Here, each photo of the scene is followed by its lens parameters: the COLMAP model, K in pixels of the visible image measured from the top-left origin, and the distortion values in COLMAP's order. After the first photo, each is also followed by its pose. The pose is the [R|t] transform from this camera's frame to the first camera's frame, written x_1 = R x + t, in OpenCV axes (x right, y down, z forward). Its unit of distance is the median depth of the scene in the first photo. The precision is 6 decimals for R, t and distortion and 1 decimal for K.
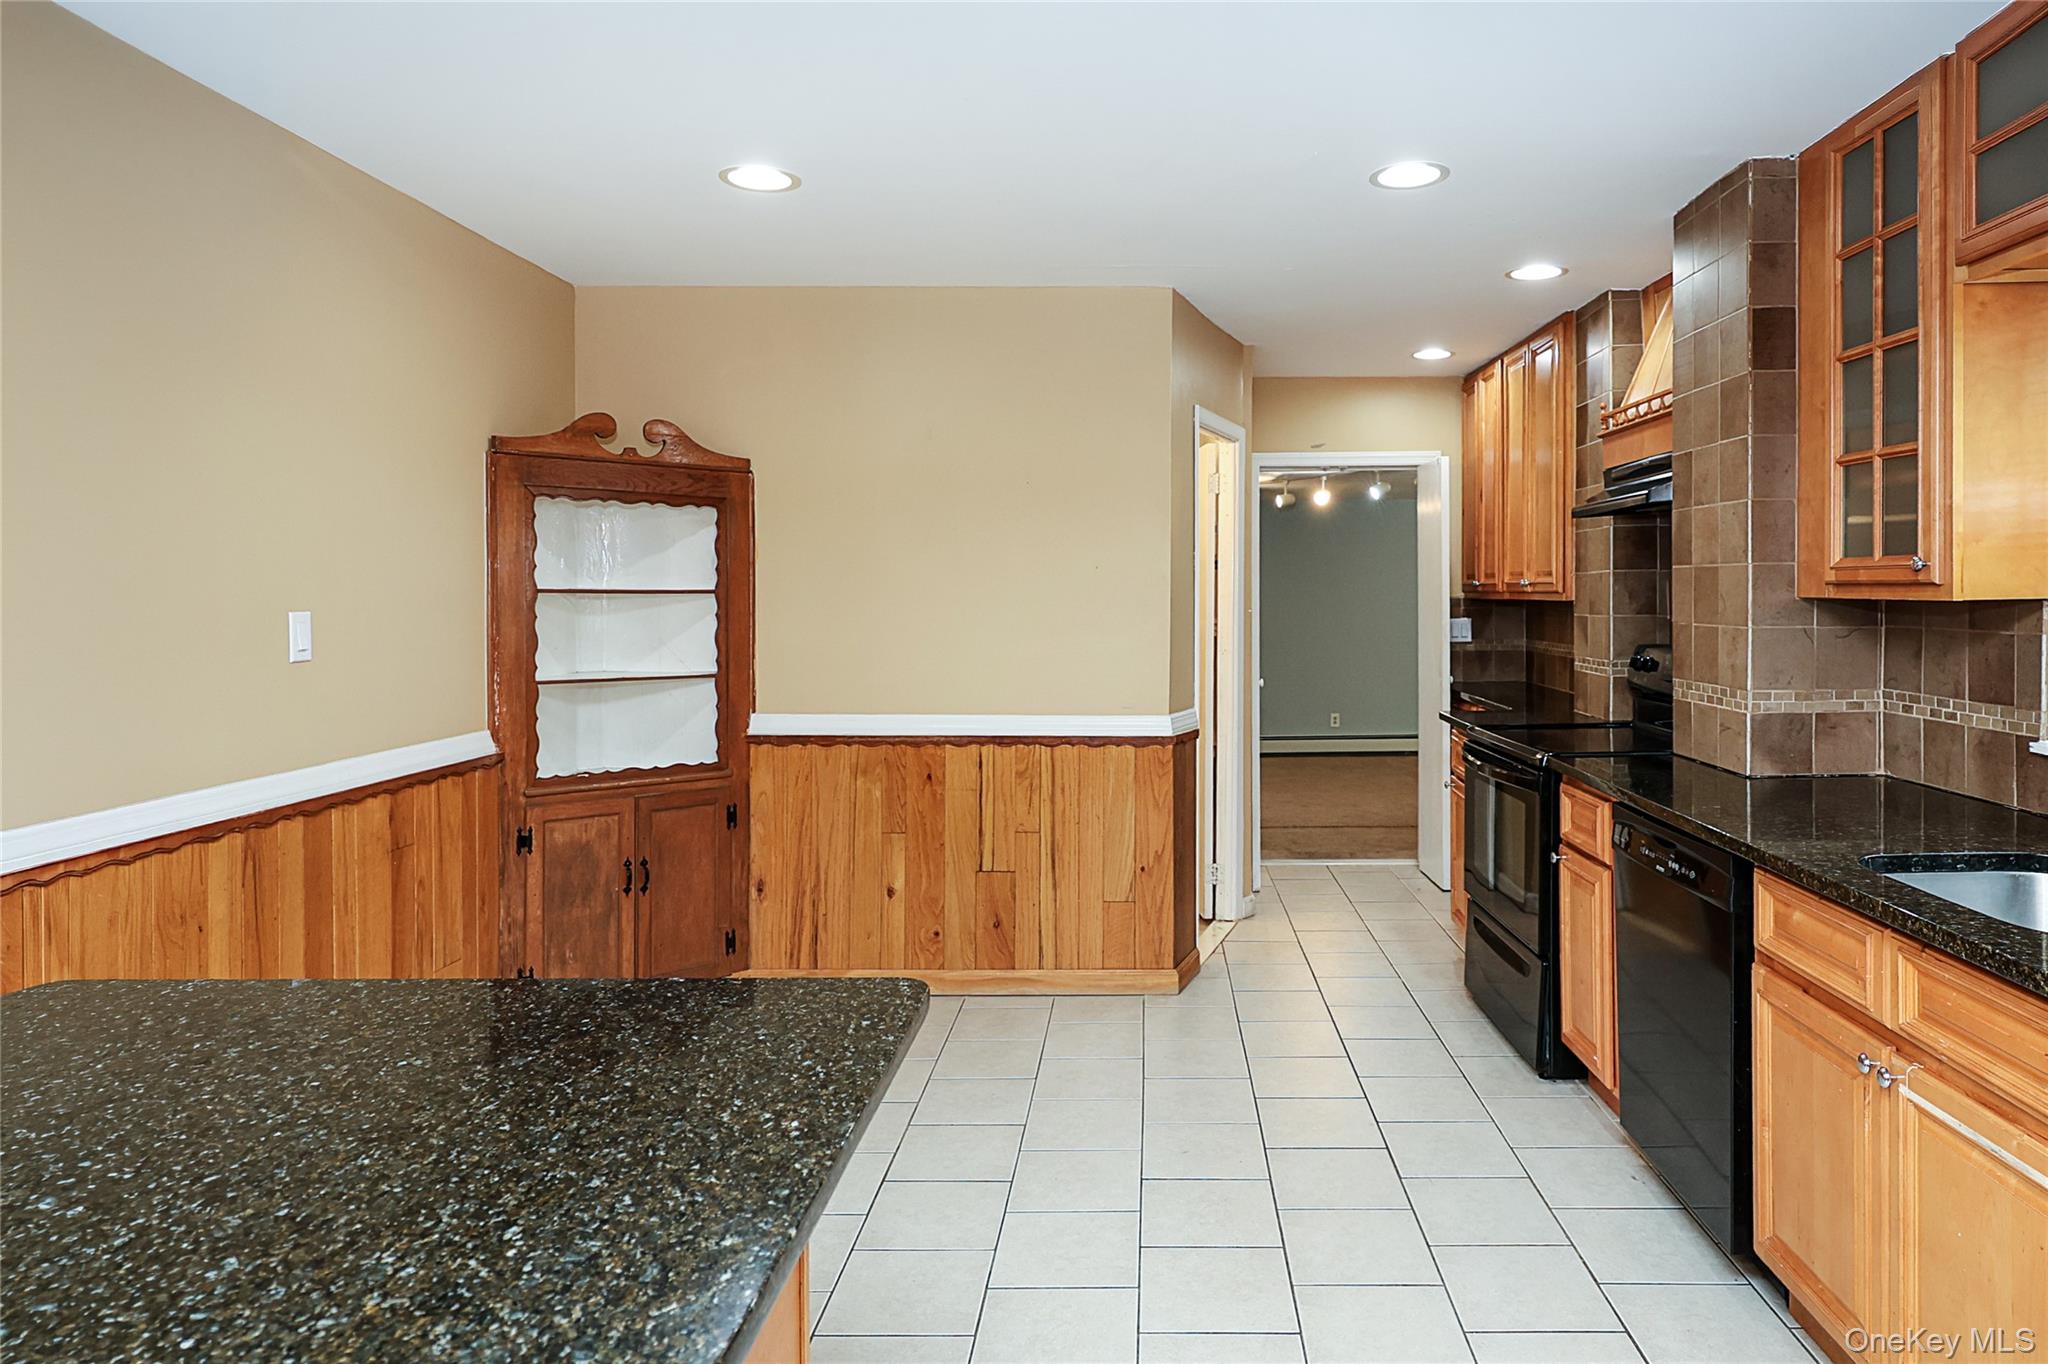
lens RADIAL K [[1310.0, 0, 1072.2], [0, 1310.0, 618.6], [0, 0, 1]] dist [0.010030, -0.002253]
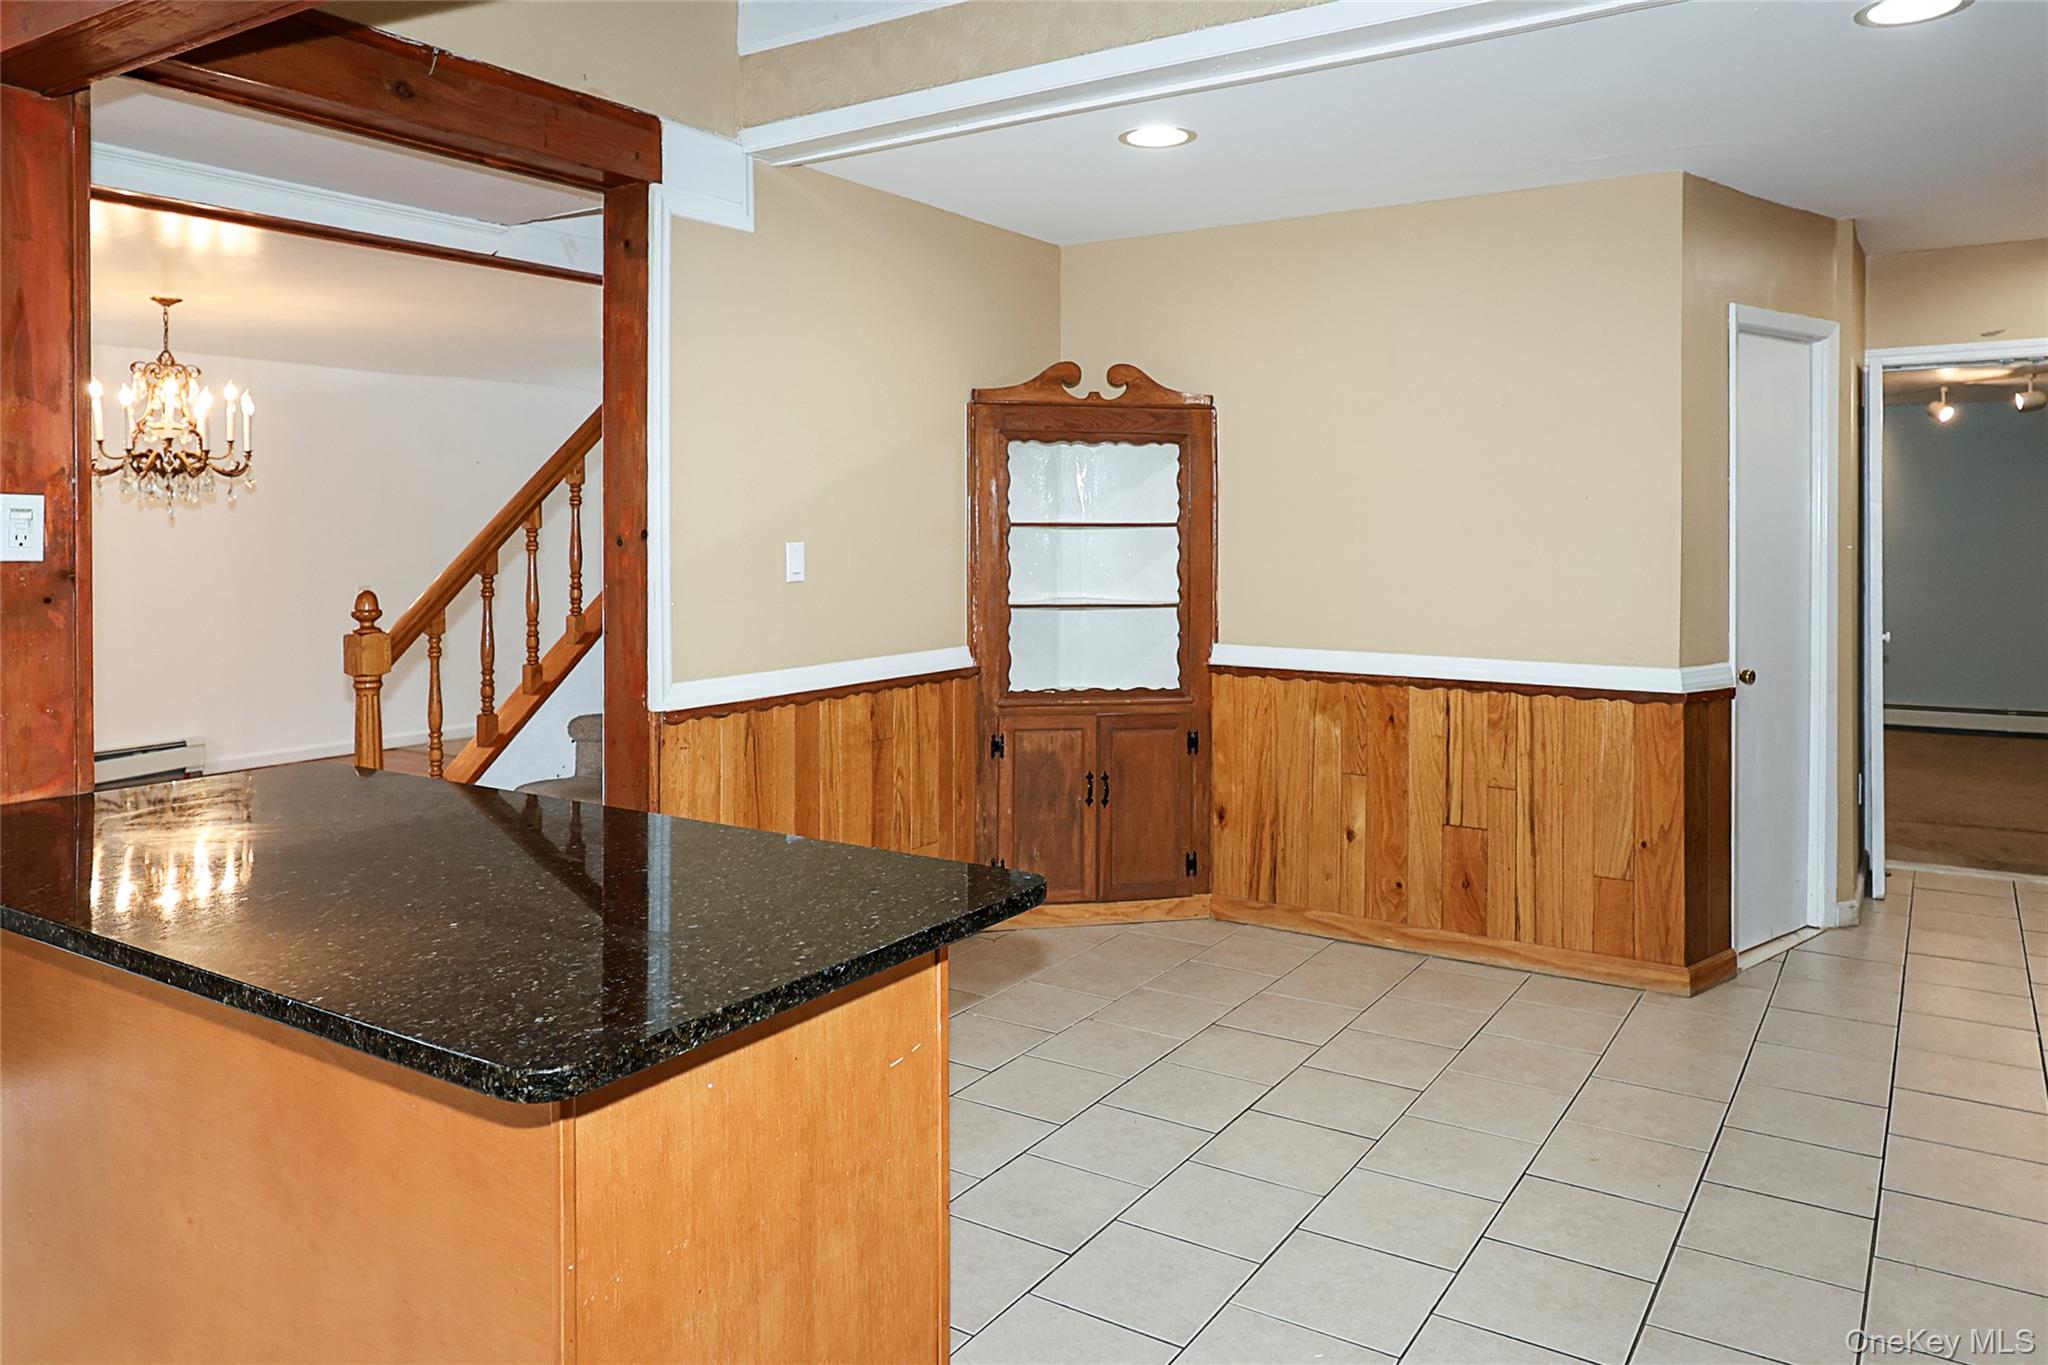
lens RADIAL K [[1371.6, 0, 942.1], [0, 1371.6, 530.5], [0, 0, 1]] dist [-0.002970, 0.002135]
pose [[0.837400, 0.002318, -0.546585, 0.166843], [-0.009040, 0.999913, -0.009609, -0.003490], [0.546515, 0.012988, 0.837348, -0.013908]]
